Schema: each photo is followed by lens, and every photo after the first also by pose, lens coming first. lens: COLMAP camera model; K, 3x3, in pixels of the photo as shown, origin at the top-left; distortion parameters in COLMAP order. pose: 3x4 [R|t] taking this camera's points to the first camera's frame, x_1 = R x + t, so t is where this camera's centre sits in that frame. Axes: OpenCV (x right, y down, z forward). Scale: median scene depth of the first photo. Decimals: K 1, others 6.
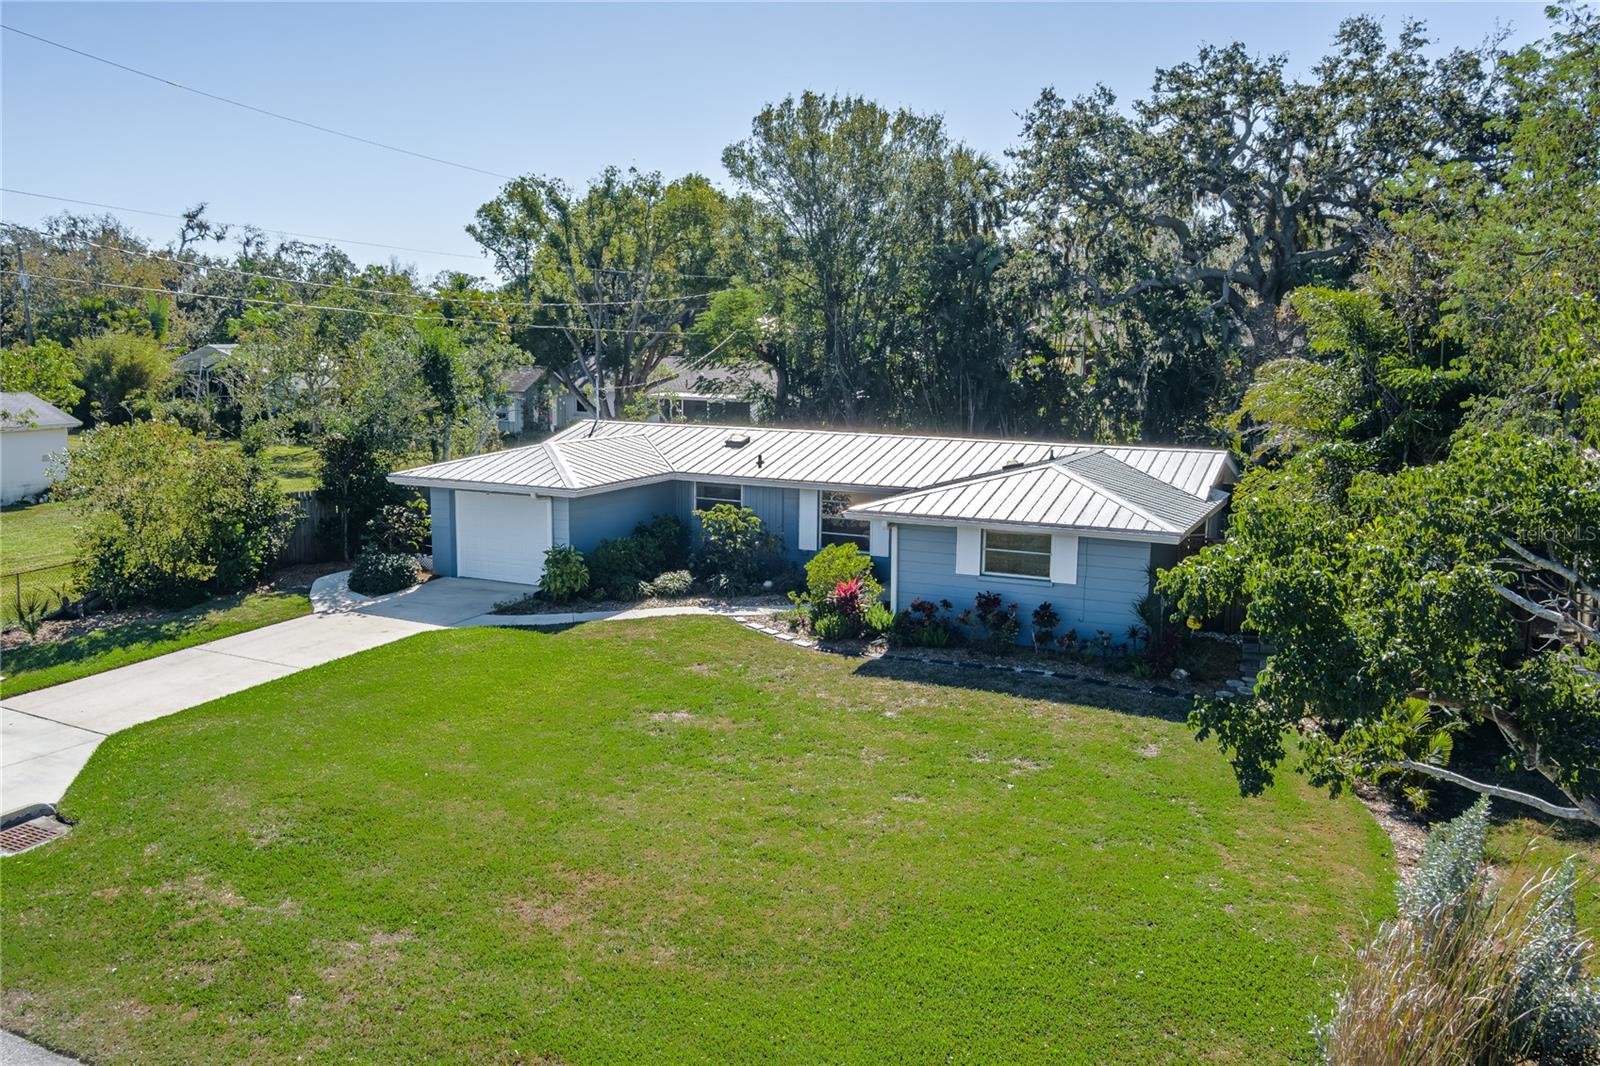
lens RADIAL K [[1292.3, 0, 800.0], [0, 1292.3, 533.0], [0, 0, 1]] dist [-0.077785, 0.030634]
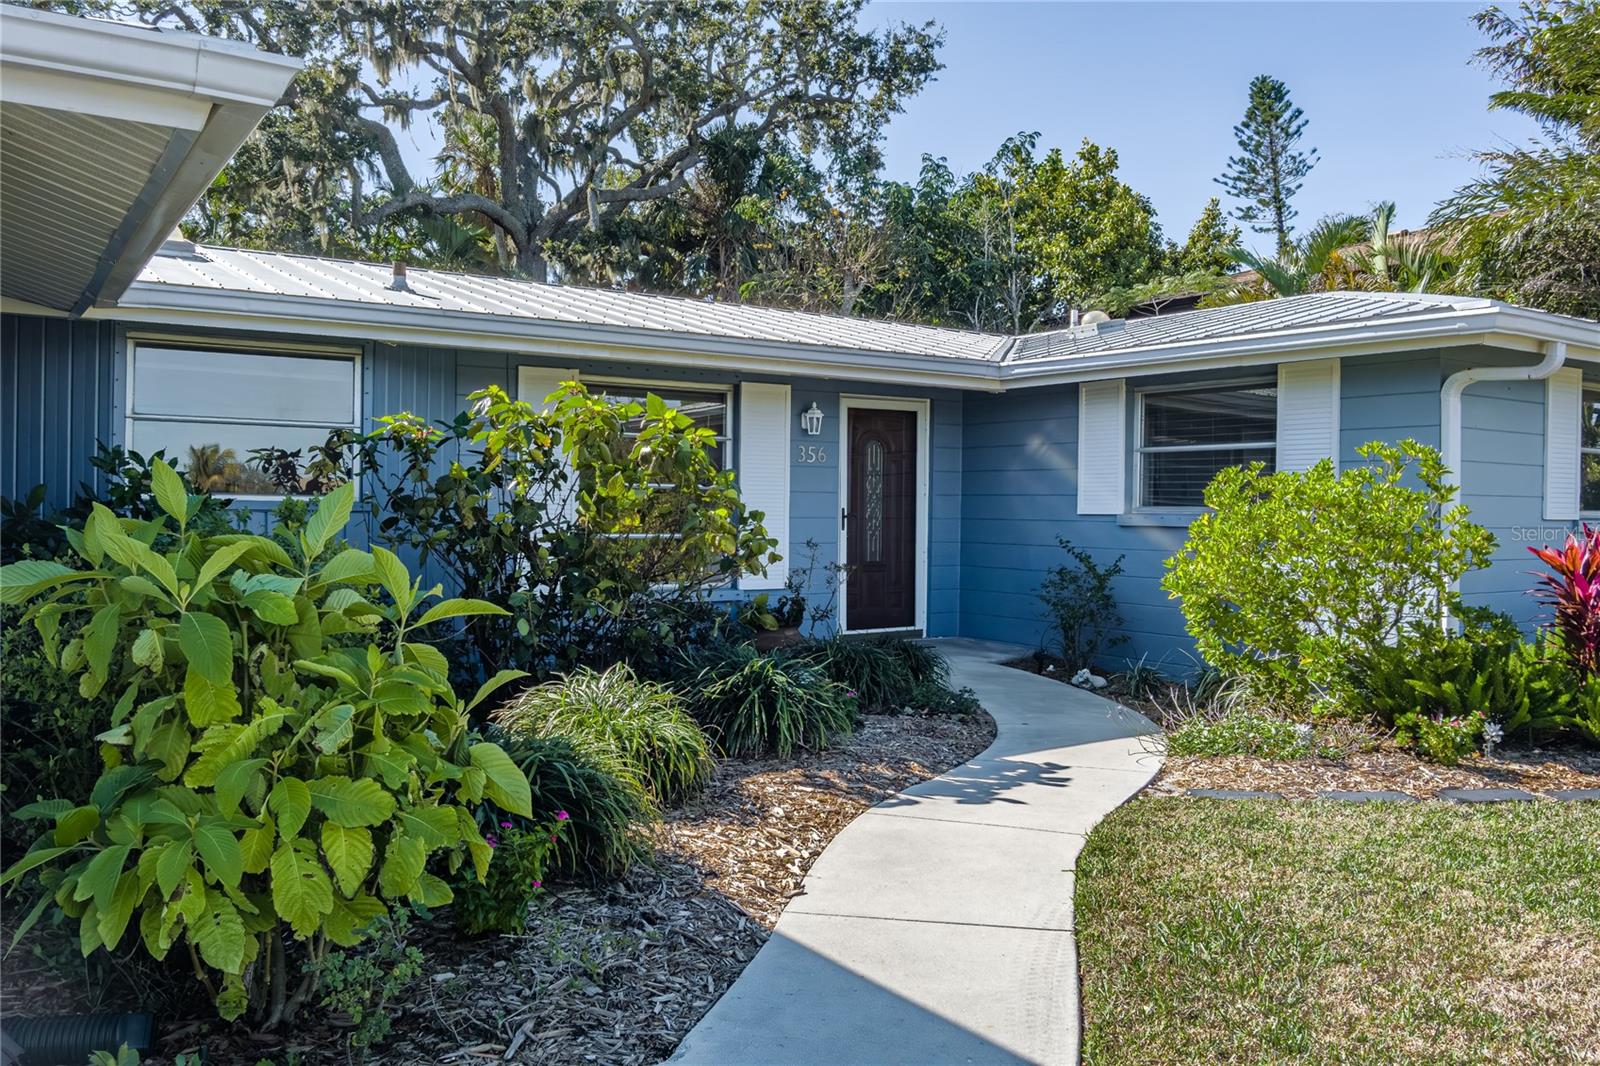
lens RADIAL K [[1295.8, 0, 800.0], [0, 1295.8, 533.0], [0, 0, 1]] dist [-0.064058, 0.052598]
pose [[0.513509, -0.023527, 0.857762, -0.257421], [0.124943, 0.991021, -0.047616, 0.024026], [-0.848939, 0.131623, 0.511838, 0.920267]]
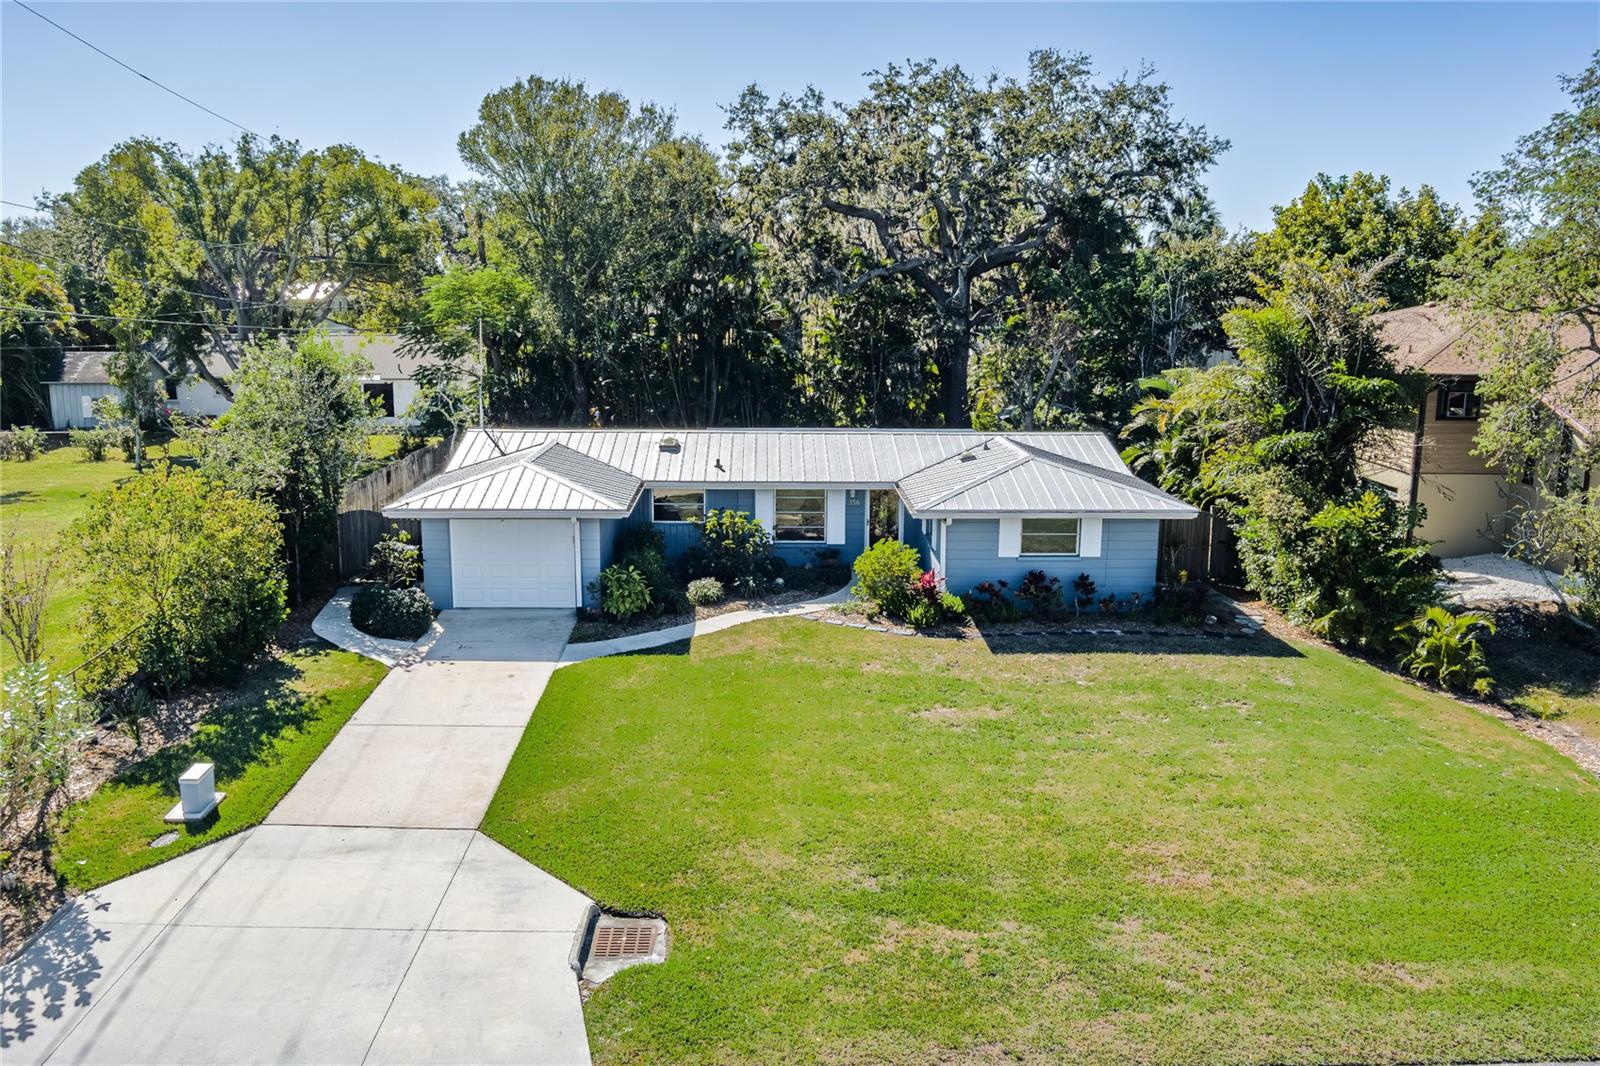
lens RADIAL K [[1292.3, 0, 800.0], [0, 1292.3, 533.0], [0, 0, 1]] dist [-0.077785, 0.030634]
pose [[0.887764, -0.094053, 0.450588, -0.523595], [0.072993, 0.995281, 0.063935, -0.072511], [-0.454475, -0.023869, 0.890440, 0.033084]]
